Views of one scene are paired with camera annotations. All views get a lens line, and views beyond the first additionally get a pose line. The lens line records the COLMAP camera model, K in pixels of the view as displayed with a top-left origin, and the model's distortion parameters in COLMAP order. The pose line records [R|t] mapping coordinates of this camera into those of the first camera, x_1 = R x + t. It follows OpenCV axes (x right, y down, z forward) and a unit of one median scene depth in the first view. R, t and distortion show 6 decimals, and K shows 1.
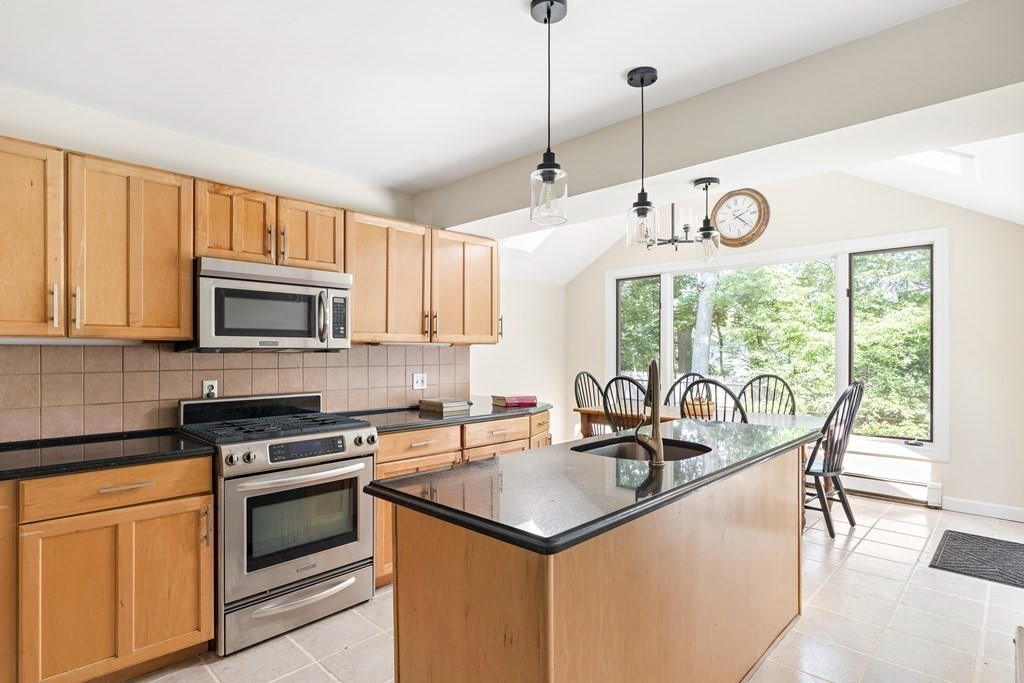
lens RADIAL K [[526.9, 0, 512.0], [0, 526.9, 341.5], [0, 0, 1]] dist [0.000179, 0.000013]
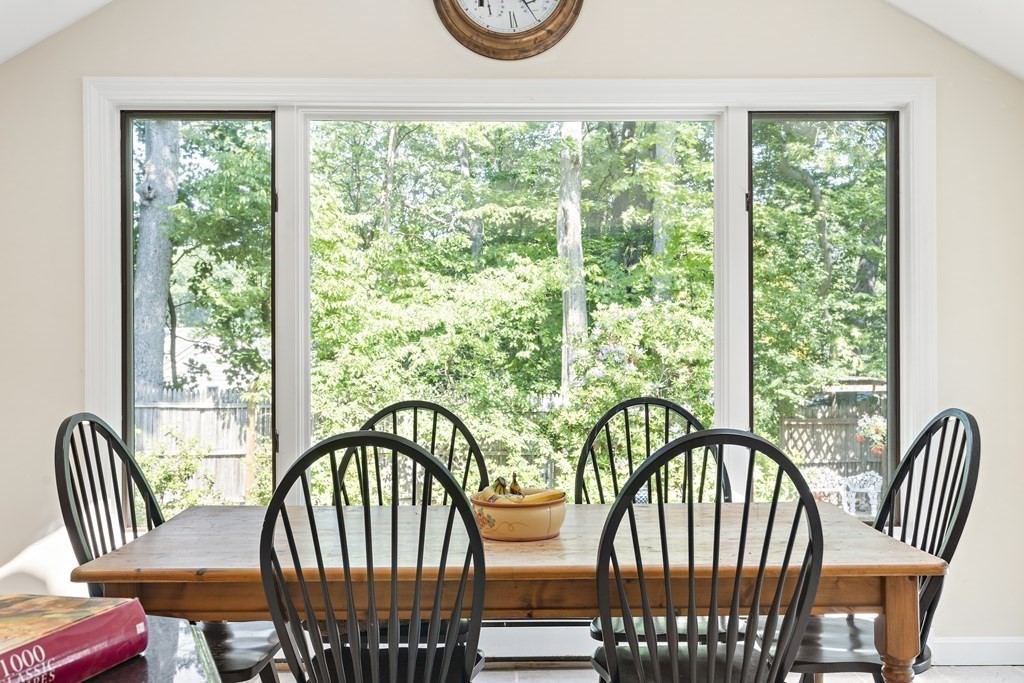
lens RADIAL K [[992.4, 0, 512.0], [0, 992.4, 341.5], [0, 0, 1]] dist [-0.001984, -0.002020]
pose [[0.699492, -0.005879, 0.714617, -0.086145], [-0.007758, 0.999845, 0.015819, 0.012125], [-0.714599, -0.016610, 0.699337, 0.562046]]
